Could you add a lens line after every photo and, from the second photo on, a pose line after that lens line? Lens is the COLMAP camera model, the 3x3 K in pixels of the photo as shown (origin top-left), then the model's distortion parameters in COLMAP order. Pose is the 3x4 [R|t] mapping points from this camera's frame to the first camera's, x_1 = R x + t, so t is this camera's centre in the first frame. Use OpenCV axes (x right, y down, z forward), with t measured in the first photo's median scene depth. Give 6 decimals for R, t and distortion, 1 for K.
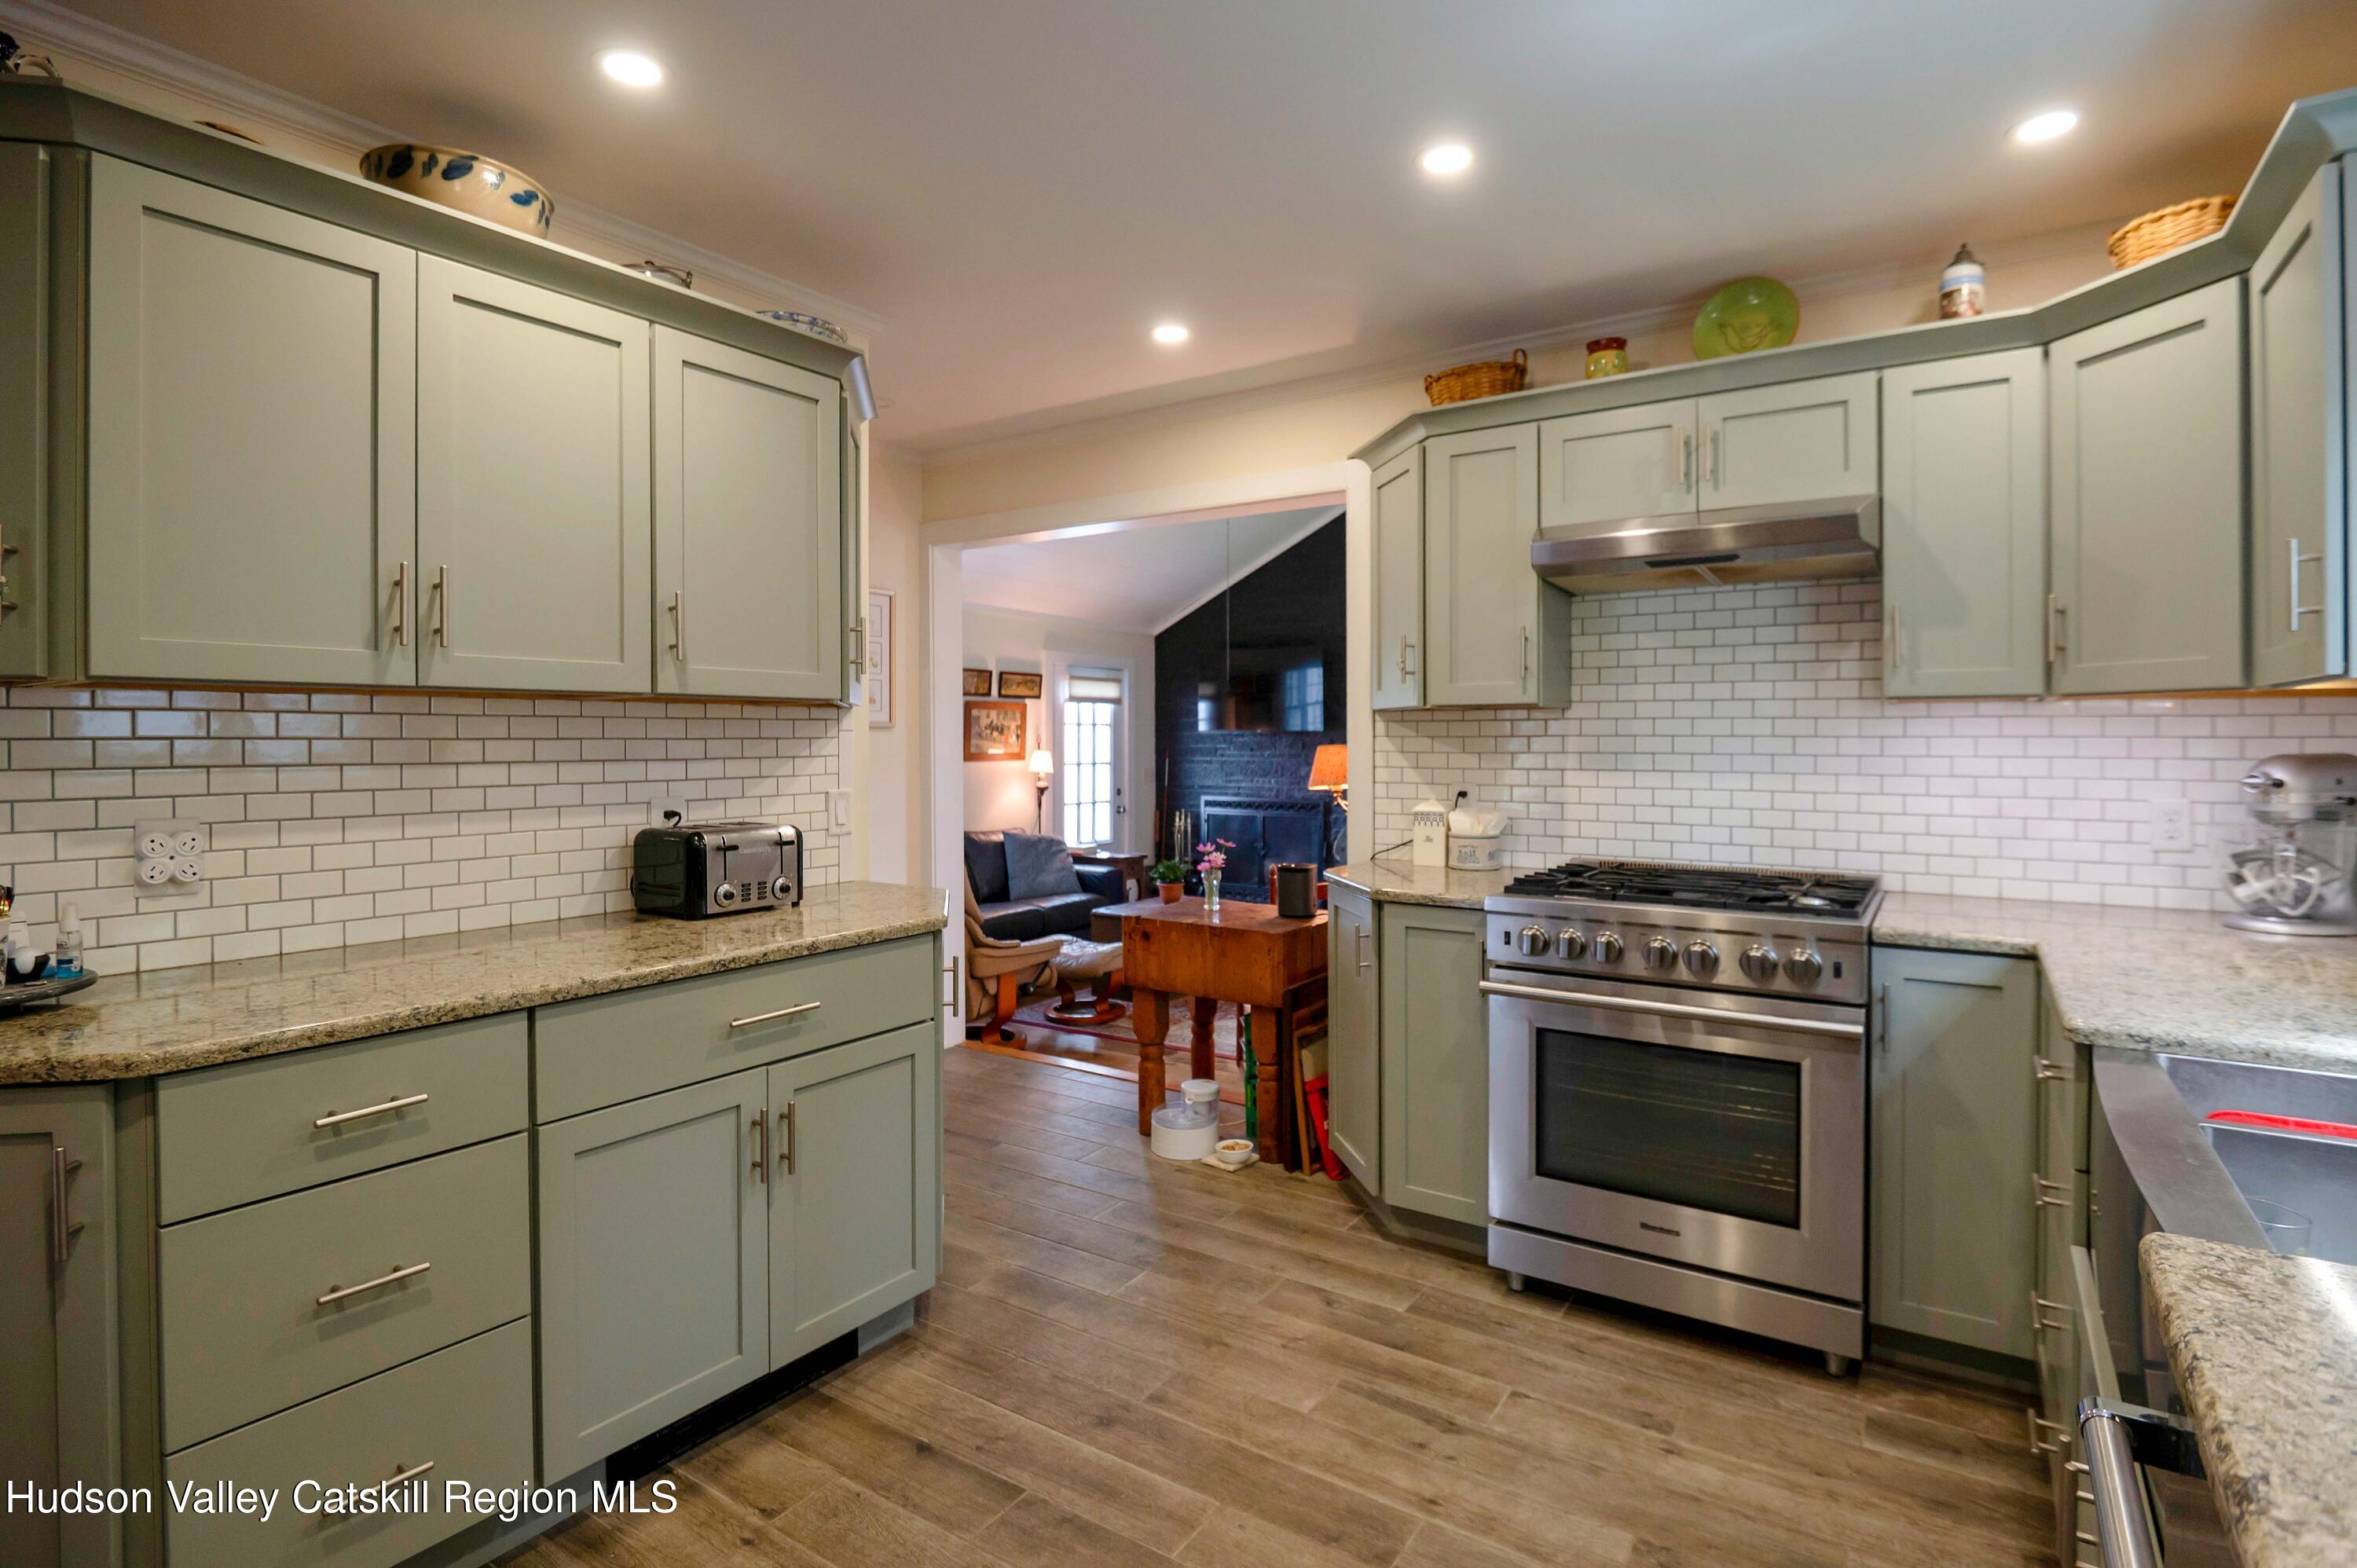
lens RADIAL K [[1157.8, 0, 1203.7], [0, 1157.8, 753.1], [0, 0, 1]] dist [-0.018628, -0.000570]
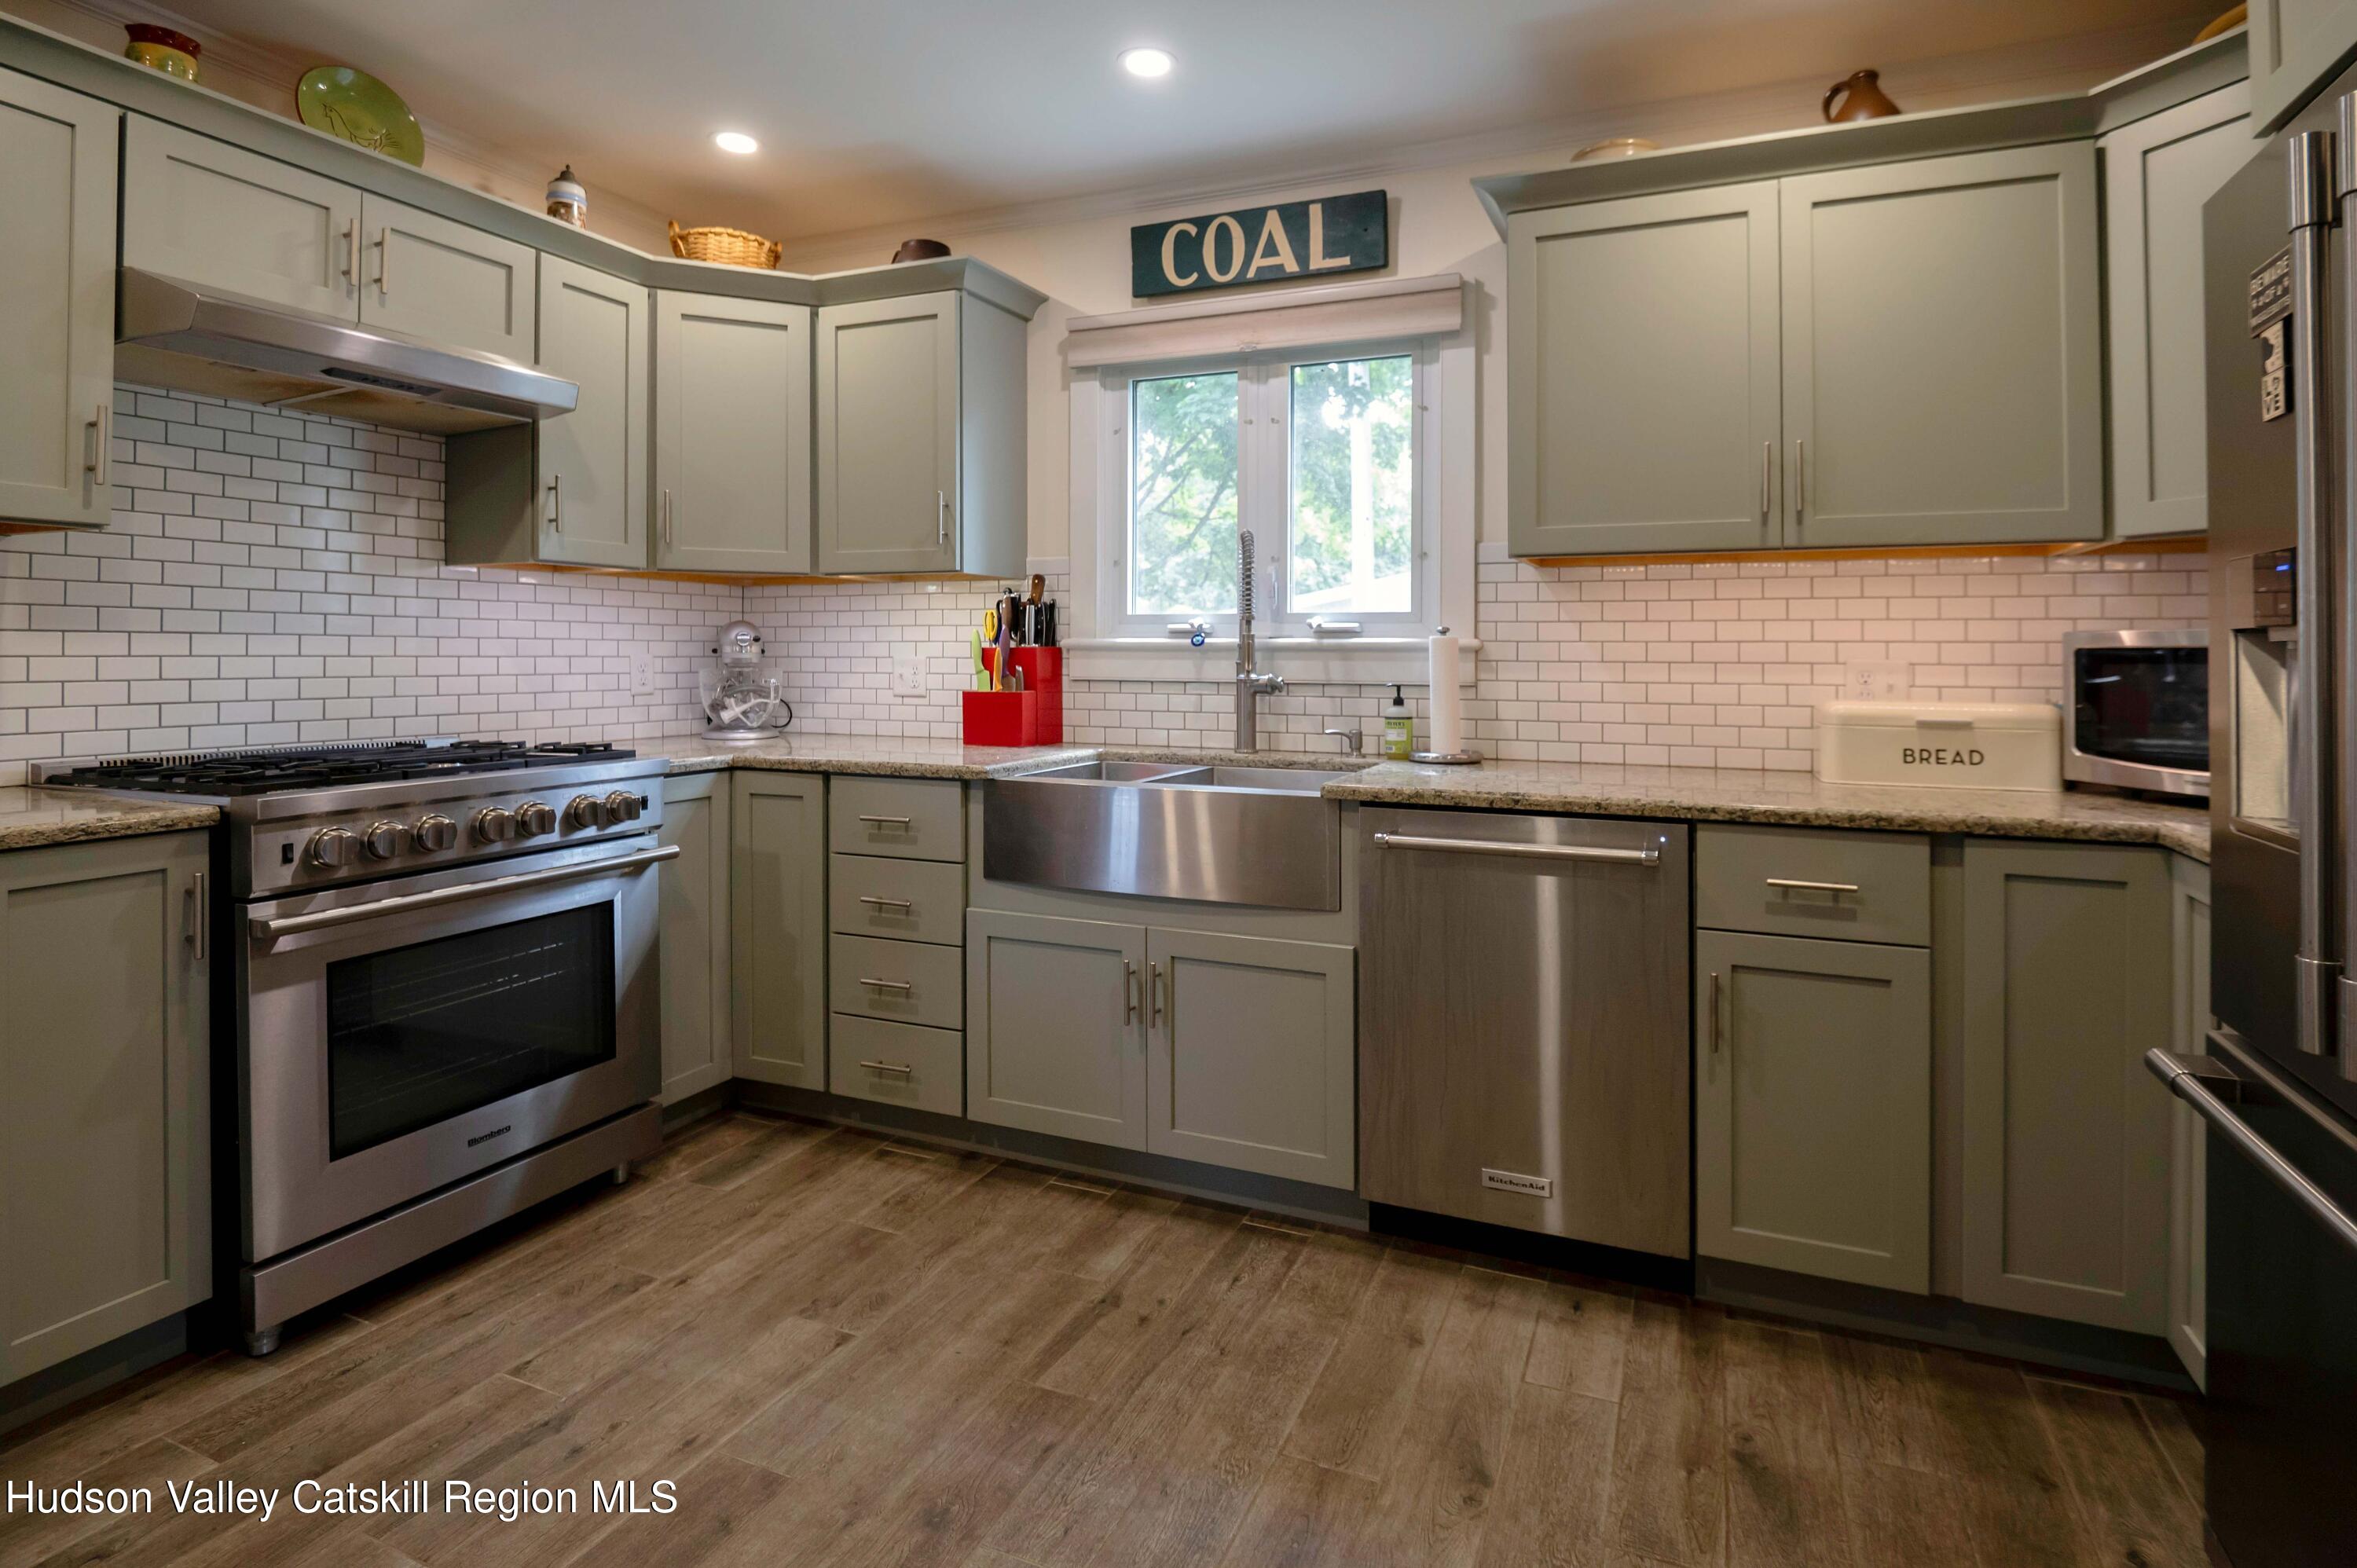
lens RADIAL K [[1117.6, 0, 1249.4], [0, 1117.6, 645.5], [0, 0, 1]] dist [-0.009906, -0.001931]
pose [[-0.200337, 0.004639, 0.979716, -0.594136], [0.006713, 0.999972, -0.003362, 0.041546], [-0.979704, 0.005903, -0.200363, 0.619086]]
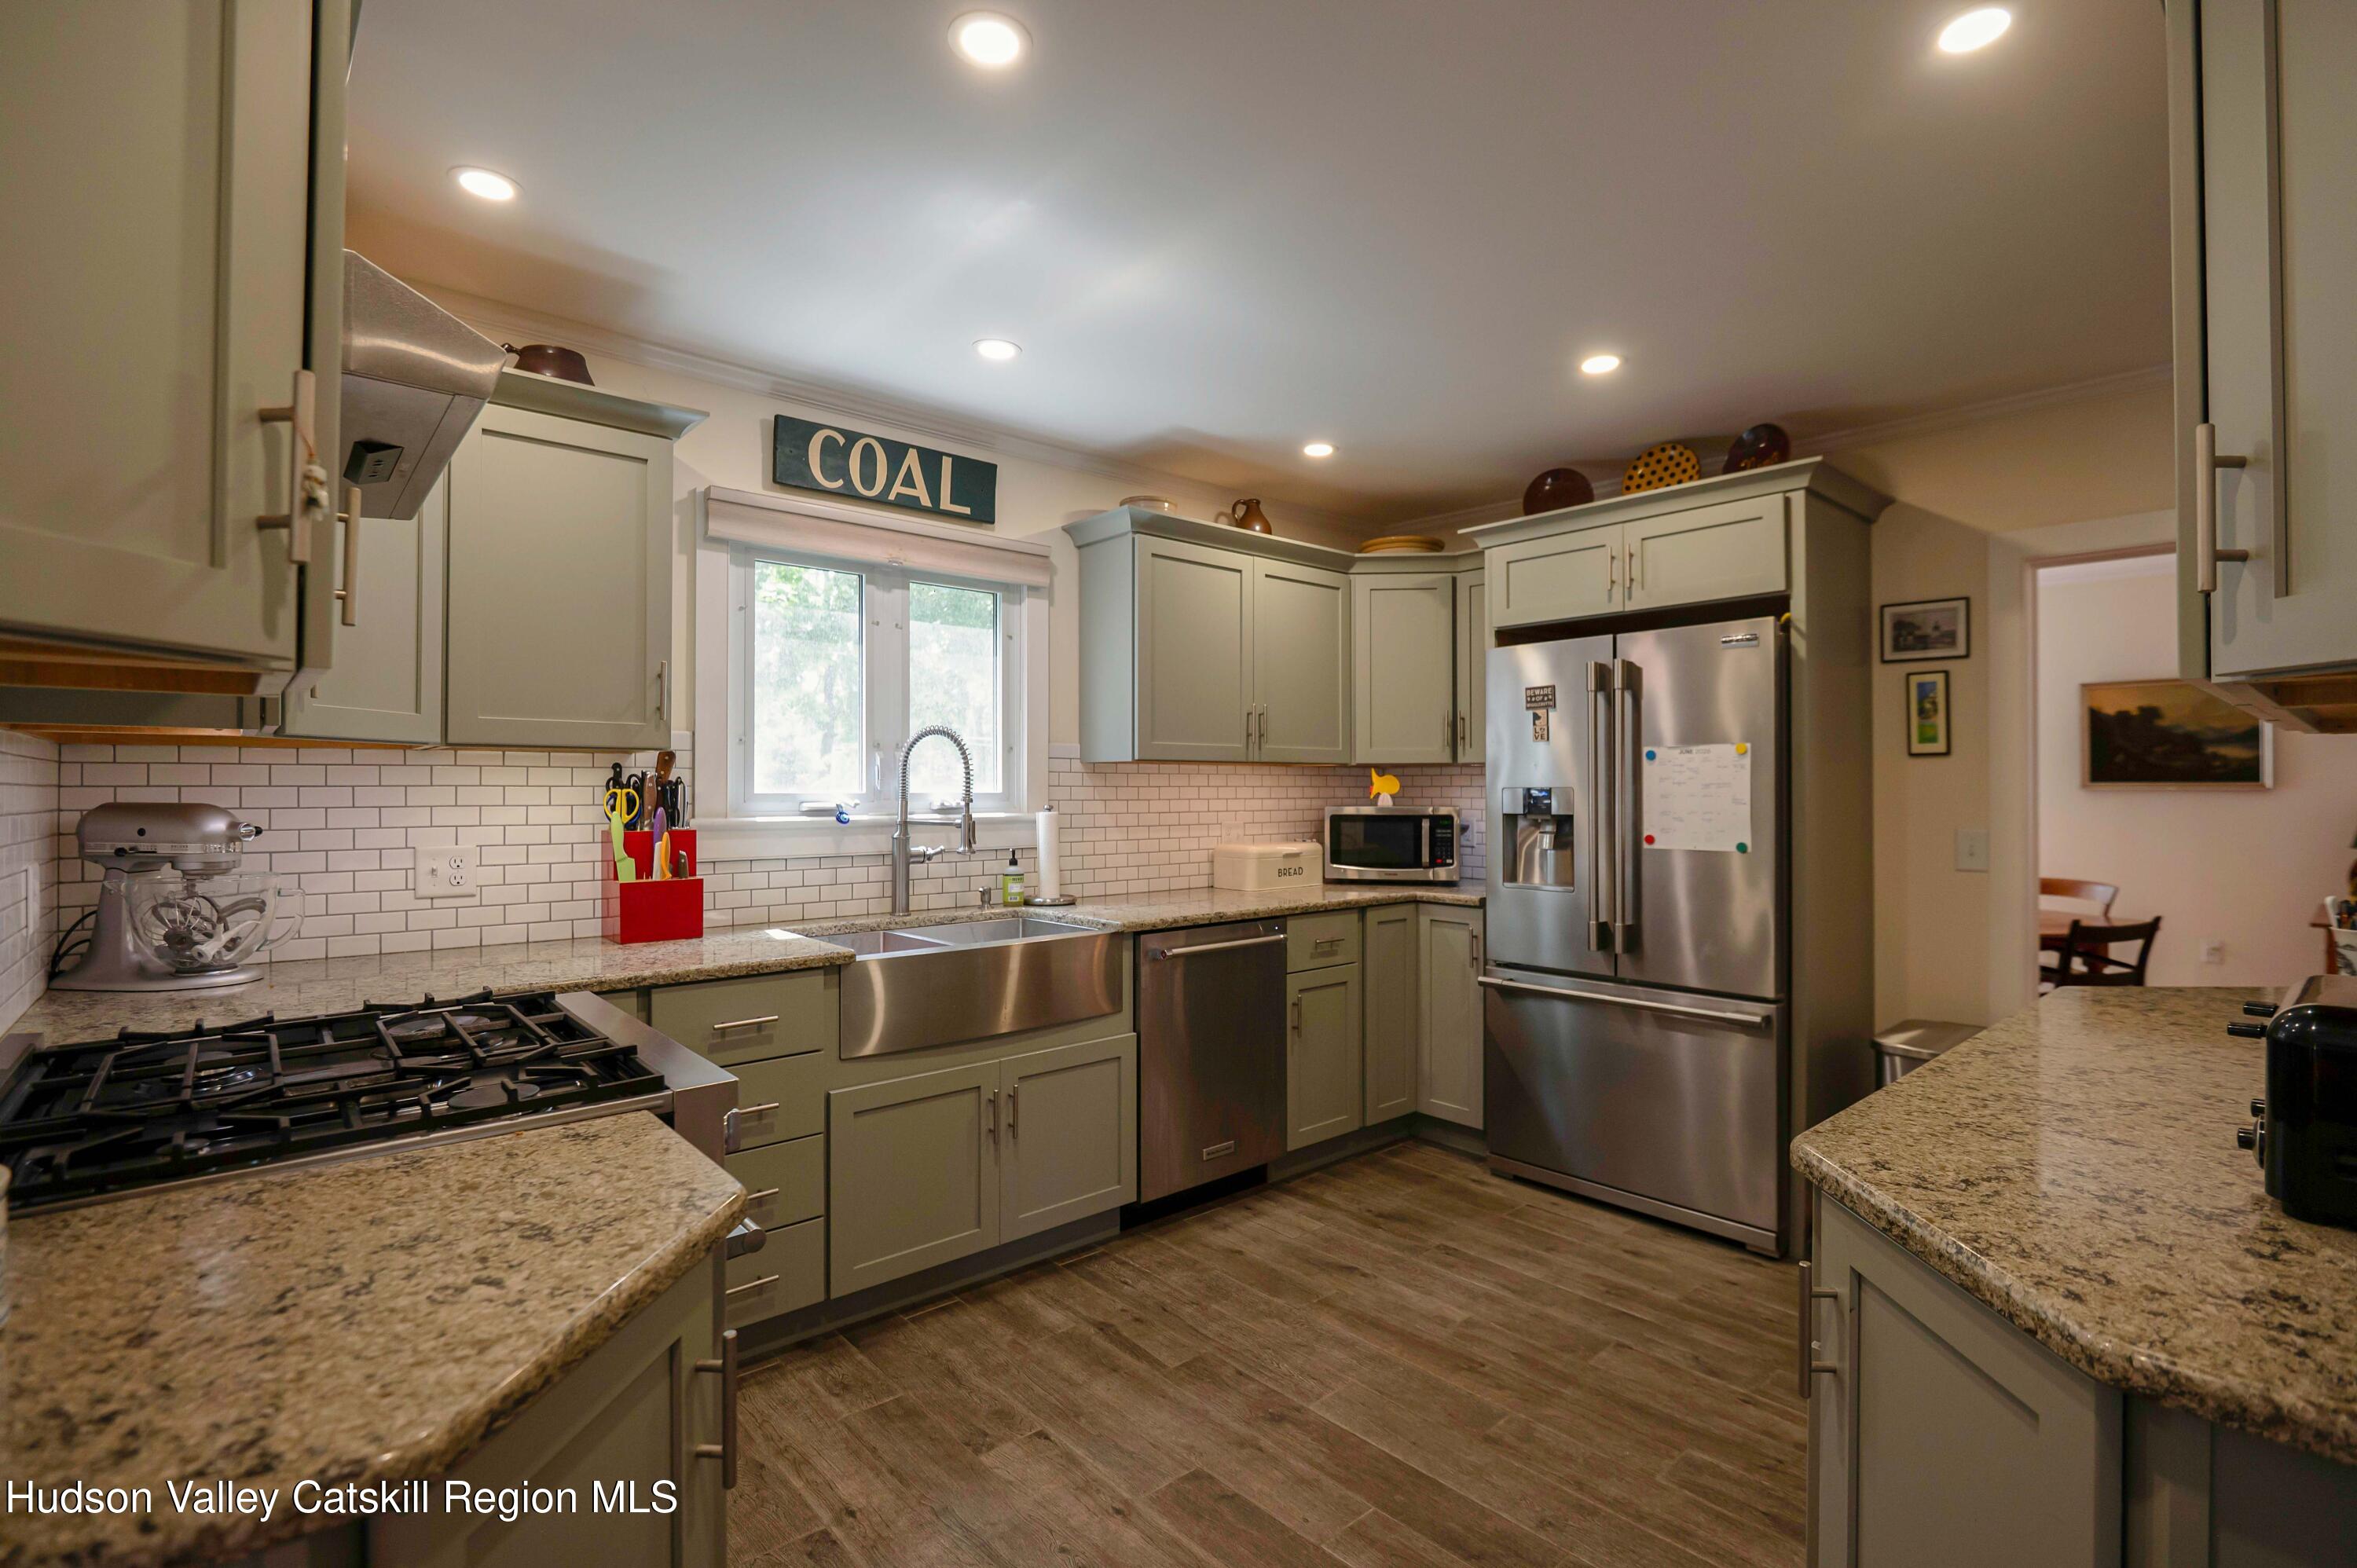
lens RADIAL K [[1117.6, 0, 1171.0], [0, 1117.6, 772.4], [0, 0, 1]] dist [-0.009906, -0.001931]
pose [[-0.964842, 0.003258, 0.262811, -0.097592], [0.002800, 0.999994, -0.002119, -0.020652], [-0.262816, -0.001309, -0.964845, 1.637449]]
